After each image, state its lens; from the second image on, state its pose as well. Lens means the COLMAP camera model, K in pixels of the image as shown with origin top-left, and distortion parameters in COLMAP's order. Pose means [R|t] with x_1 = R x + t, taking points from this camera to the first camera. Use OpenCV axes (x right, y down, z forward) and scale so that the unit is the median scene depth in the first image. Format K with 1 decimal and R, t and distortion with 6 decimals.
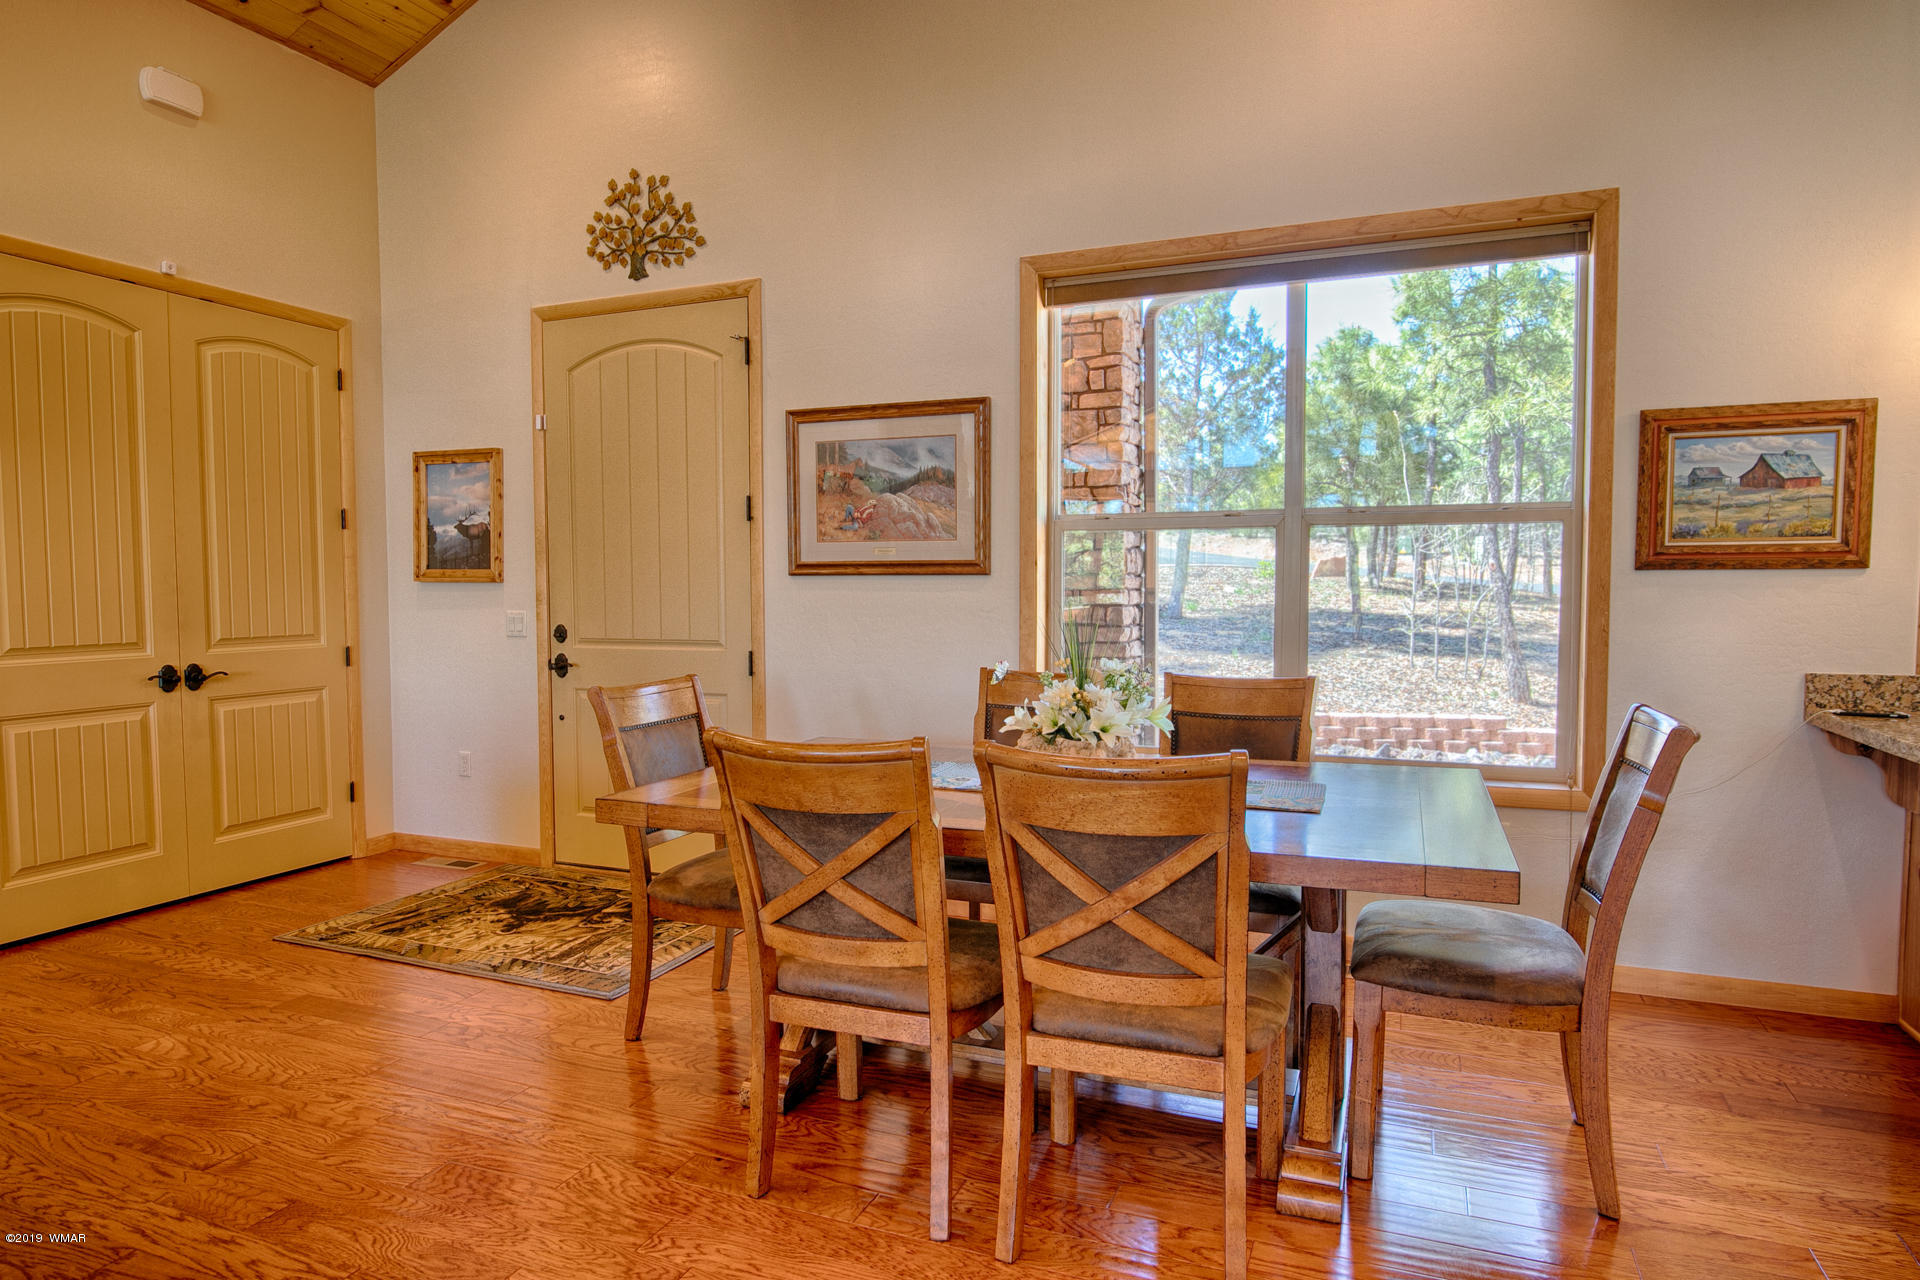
lens RADIAL K [[1131.8, 0, 965.1], [0, 1131.8, 649.9], [0, 0, 1]] dist [-0.003453, -0.000989]
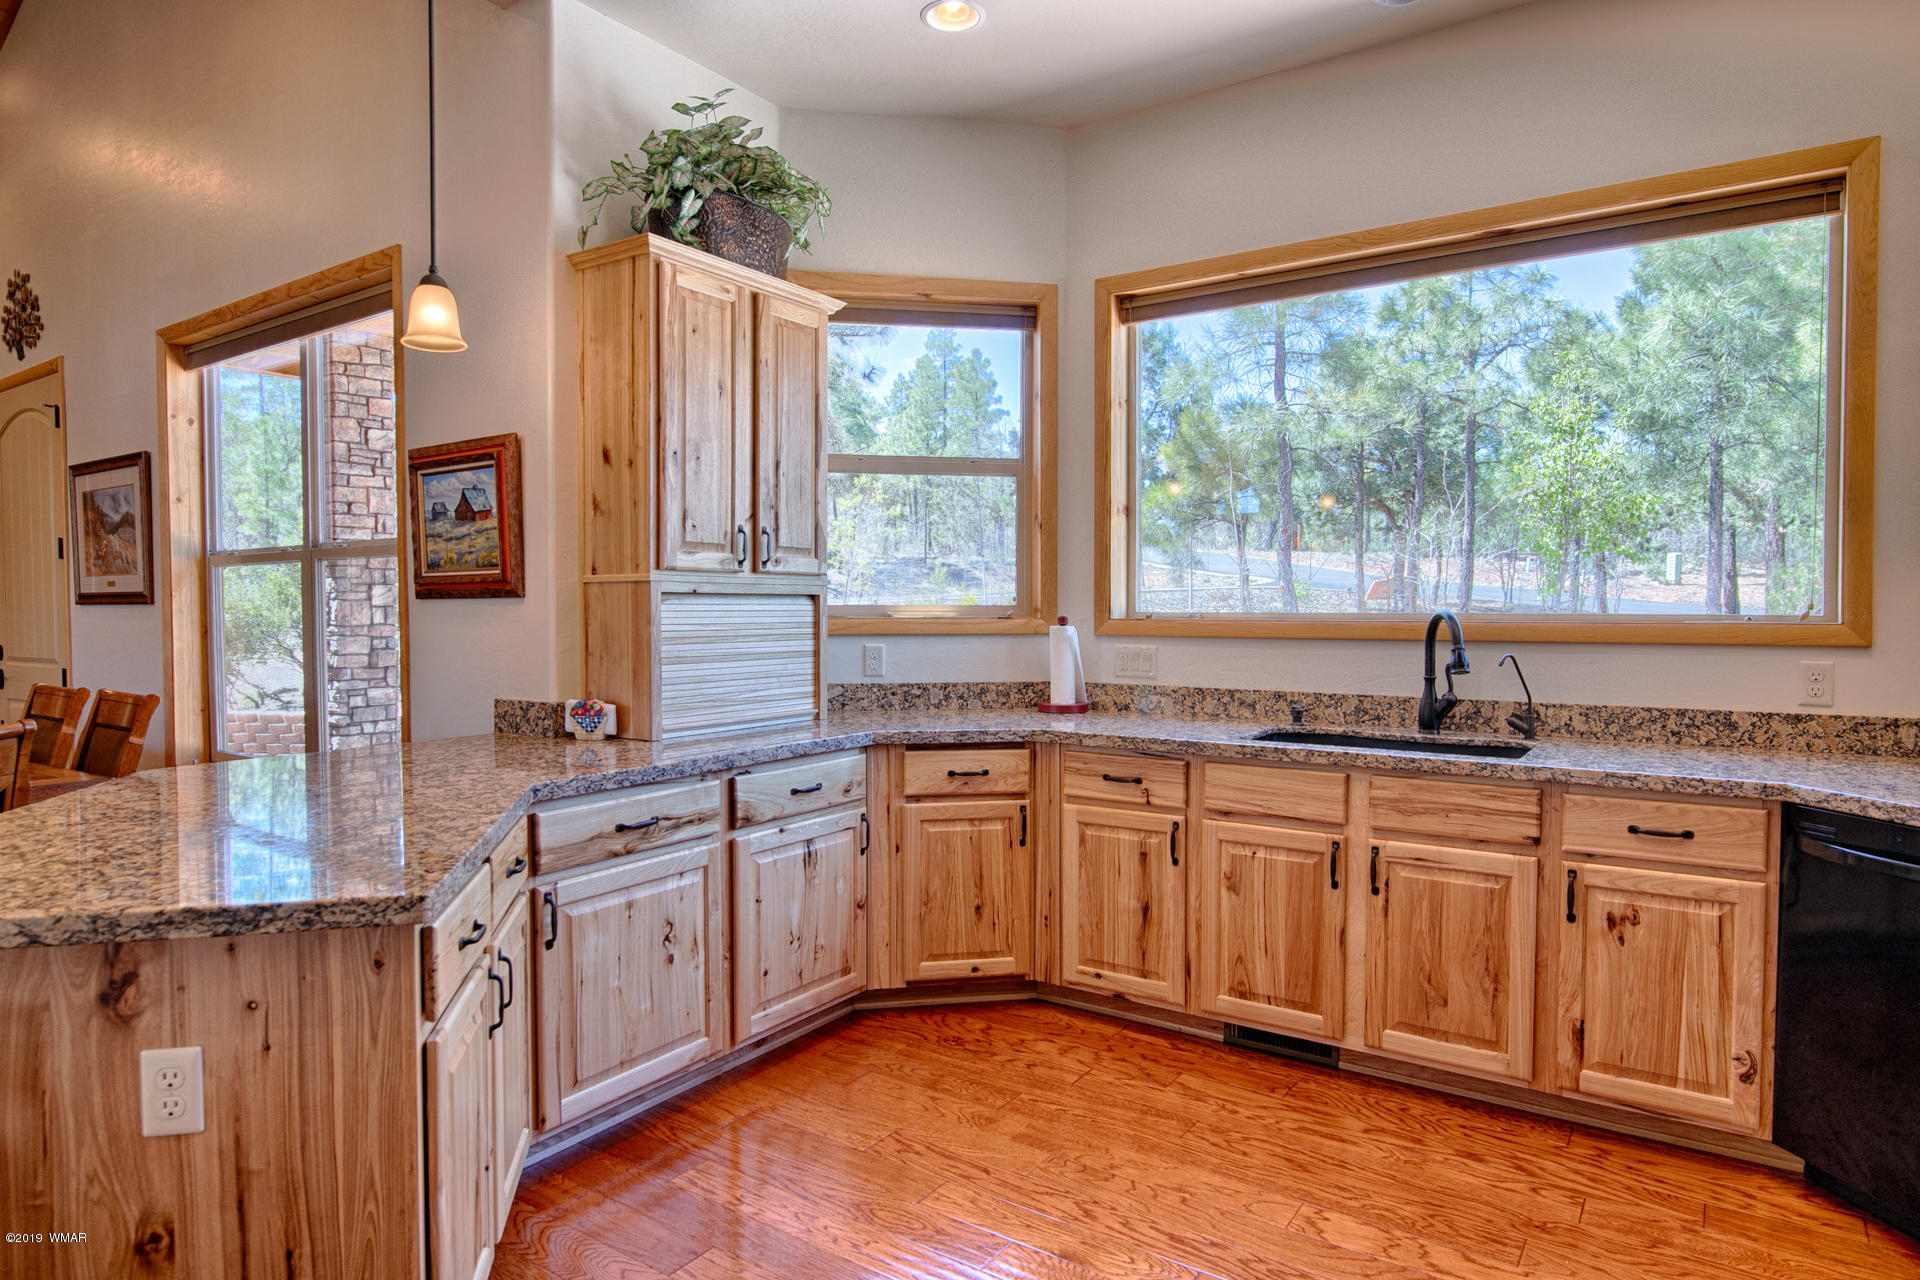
lens RADIAL K [[1110.2, 0, 943.5], [0, 1110.2, 643.8], [0, 0, 1]] dist [0.016660, -0.000292]
pose [[0.972748, 0.002887, -0.231848, 1.353002], [-0.007686, 0.999774, -0.019798, -0.012287], [0.231739, 0.021041, 0.972550, 0.097856]]
